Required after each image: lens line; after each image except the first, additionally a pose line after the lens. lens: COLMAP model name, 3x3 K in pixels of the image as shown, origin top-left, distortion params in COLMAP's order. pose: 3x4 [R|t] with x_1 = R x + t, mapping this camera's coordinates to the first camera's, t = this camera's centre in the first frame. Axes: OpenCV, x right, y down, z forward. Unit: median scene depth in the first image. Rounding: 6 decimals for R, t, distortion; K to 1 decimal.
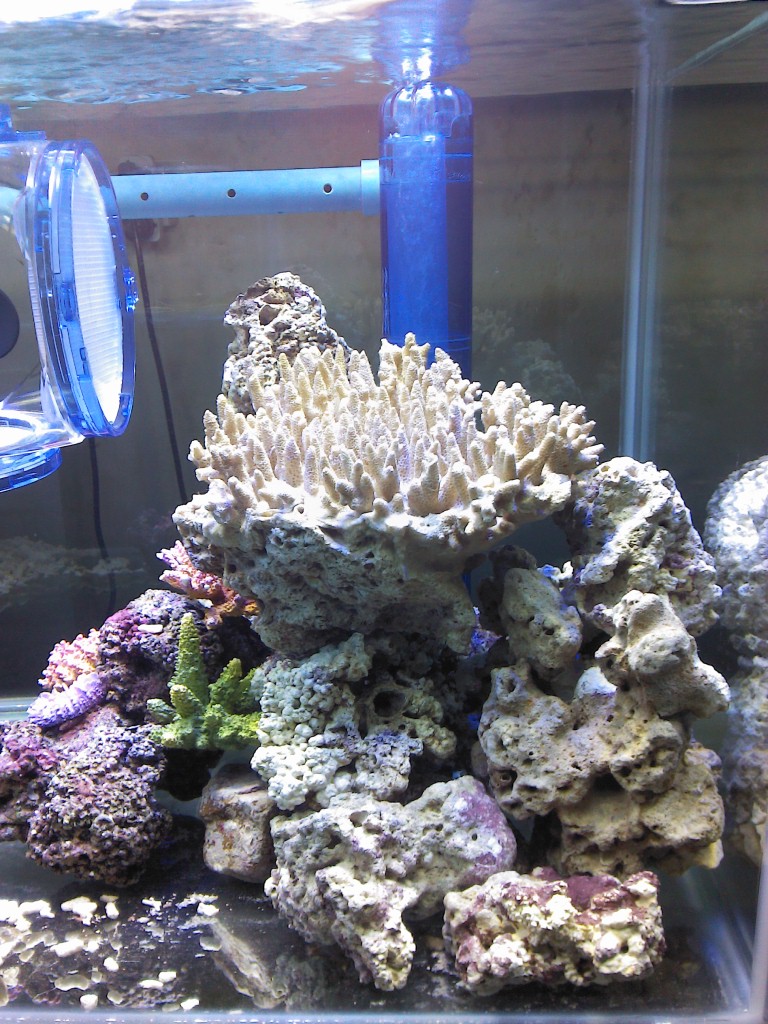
lens RADIAL K [[1078.8, 0, 384.0], [0, 1078.8, 512.0], [0, 0, 1]] dist [-0.009389, -0.415767]
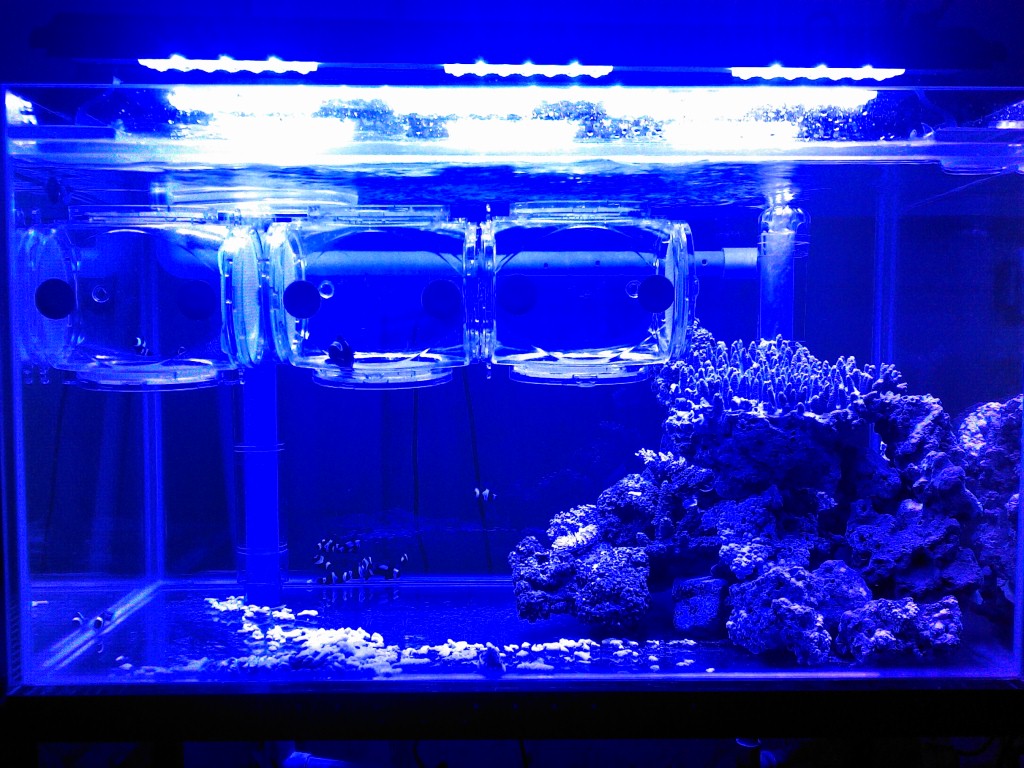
lens RADIAL K [[947.7, 0, 512.0], [0, 947.7, 384.0], [0, 0, 1]] dist [-0.012167, -0.222212]
pose [[0.999406, 0.033842, 0.006551, -0.513767], [-0.031546, 0.974557, -0.221907, 0.334741], [-0.013894, 0.221568, 0.975046, -0.630928]]
